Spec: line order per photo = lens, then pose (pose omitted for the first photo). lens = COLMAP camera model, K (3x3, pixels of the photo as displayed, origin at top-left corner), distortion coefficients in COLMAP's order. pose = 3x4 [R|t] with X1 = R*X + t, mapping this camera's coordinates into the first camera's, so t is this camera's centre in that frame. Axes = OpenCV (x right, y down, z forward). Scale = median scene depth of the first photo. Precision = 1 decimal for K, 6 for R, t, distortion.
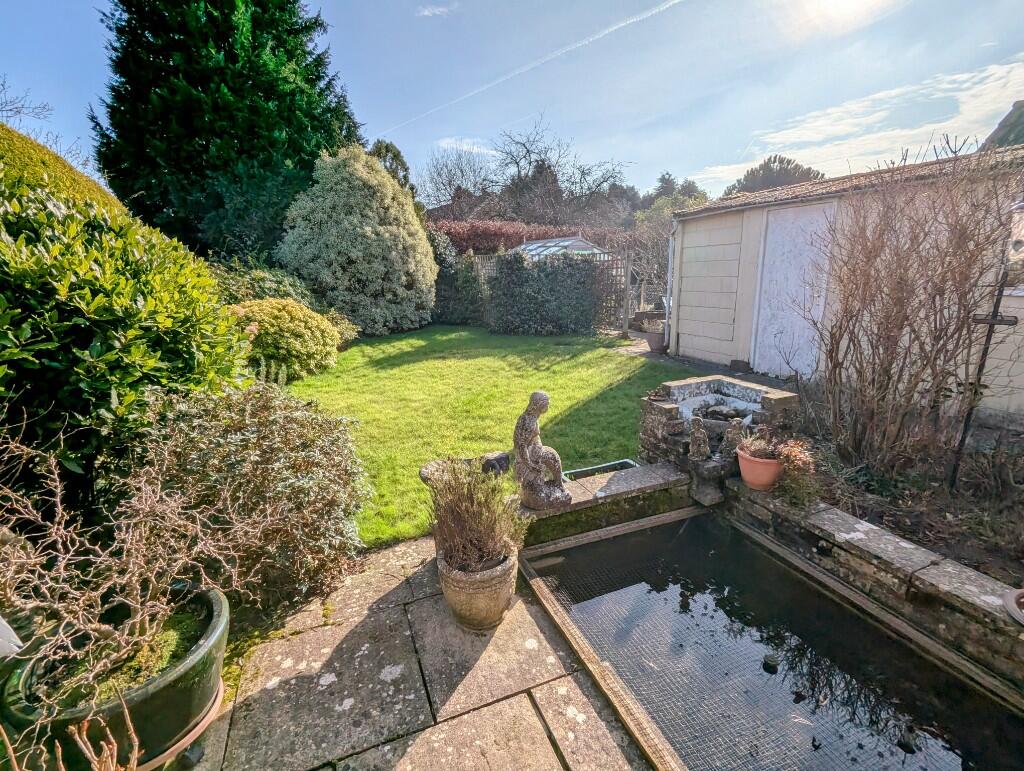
lens RADIAL K [[480.0, 0, 510.6], [0, 480.0, 389.1], [0, 0, 1]] dist [-0.000624, -0.000001]
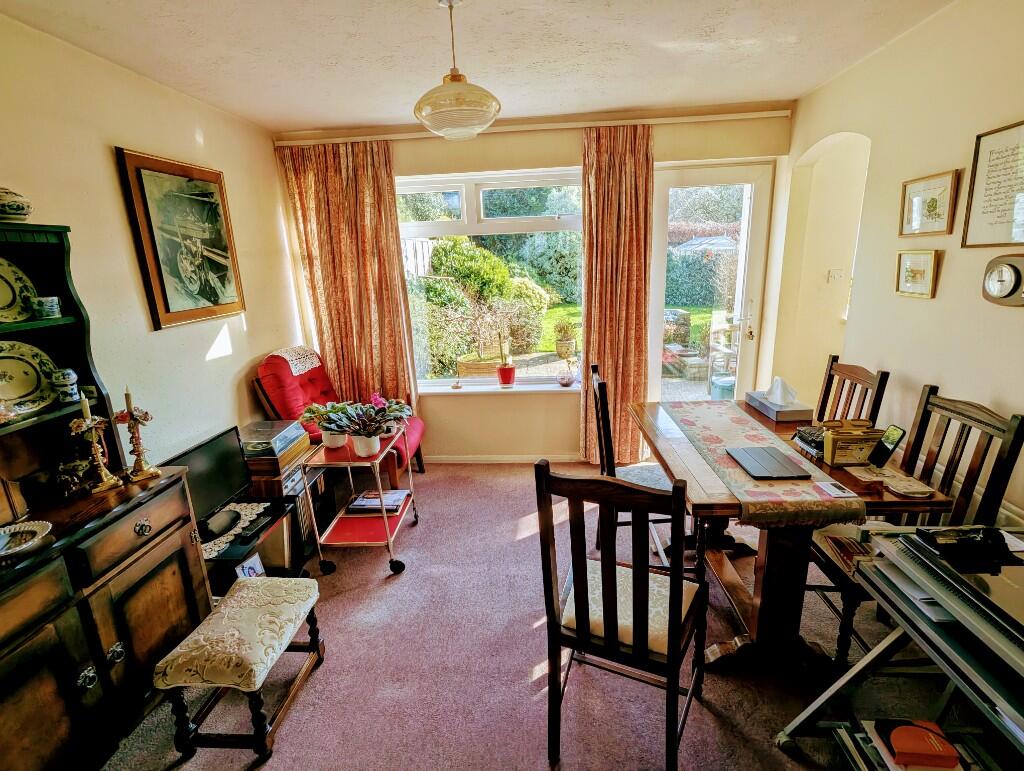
lens RADIAL K [[480.0, 0, 510.5], [0, 480.0, 382.4], [0, 0, 1]] dist [-0.000624, -0.000001]
pose [[0.900585, 0.103771, -0.422112, 0.254661], [-0.097372, 0.994569, 0.036758, 0.123566], [0.423634, 0.007999, 0.905798, -0.578273]]
